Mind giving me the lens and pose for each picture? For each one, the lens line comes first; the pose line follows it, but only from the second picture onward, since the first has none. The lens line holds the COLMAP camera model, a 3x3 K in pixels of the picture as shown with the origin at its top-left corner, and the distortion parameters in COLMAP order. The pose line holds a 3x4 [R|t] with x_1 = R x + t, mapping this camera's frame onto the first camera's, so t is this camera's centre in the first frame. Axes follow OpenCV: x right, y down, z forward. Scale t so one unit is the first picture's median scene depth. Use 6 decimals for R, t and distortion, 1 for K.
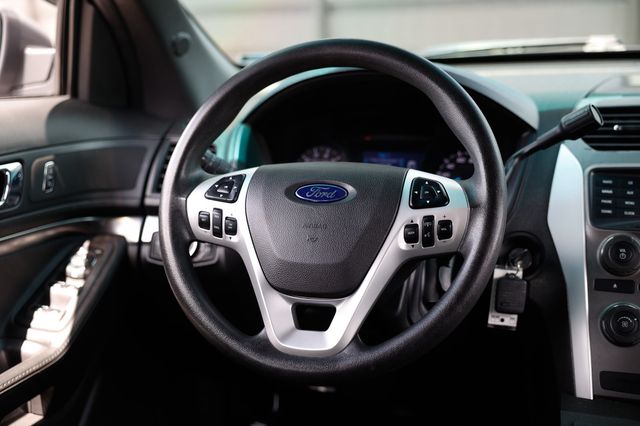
lens RADIAL K [[800.0, 0, 318.5], [0, 800.0, 216.3], [0, 0, 1]] dist [0.089358, 0.000000]
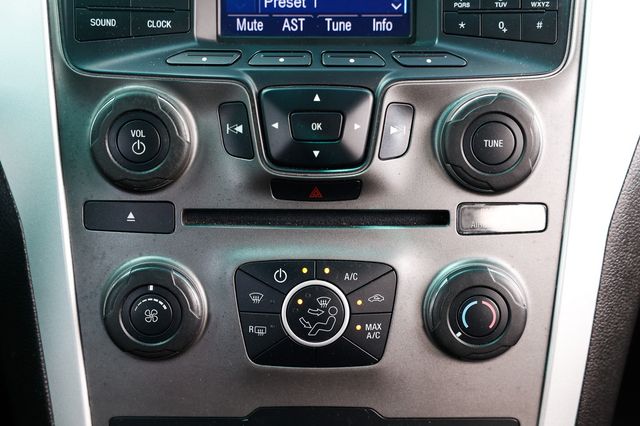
lens RADIAL K [[1027.7, 0, 319.6], [0, 1027.7, 216.5], [0, 0, 1]] dist [0.135209, 0.000000]
pose [[0.951063, -0.143804, 0.273496, 0.333365], [0.045475, 0.940608, 0.336436, -0.089003], [-0.305633, -0.307534, 0.901117, 0.535663]]
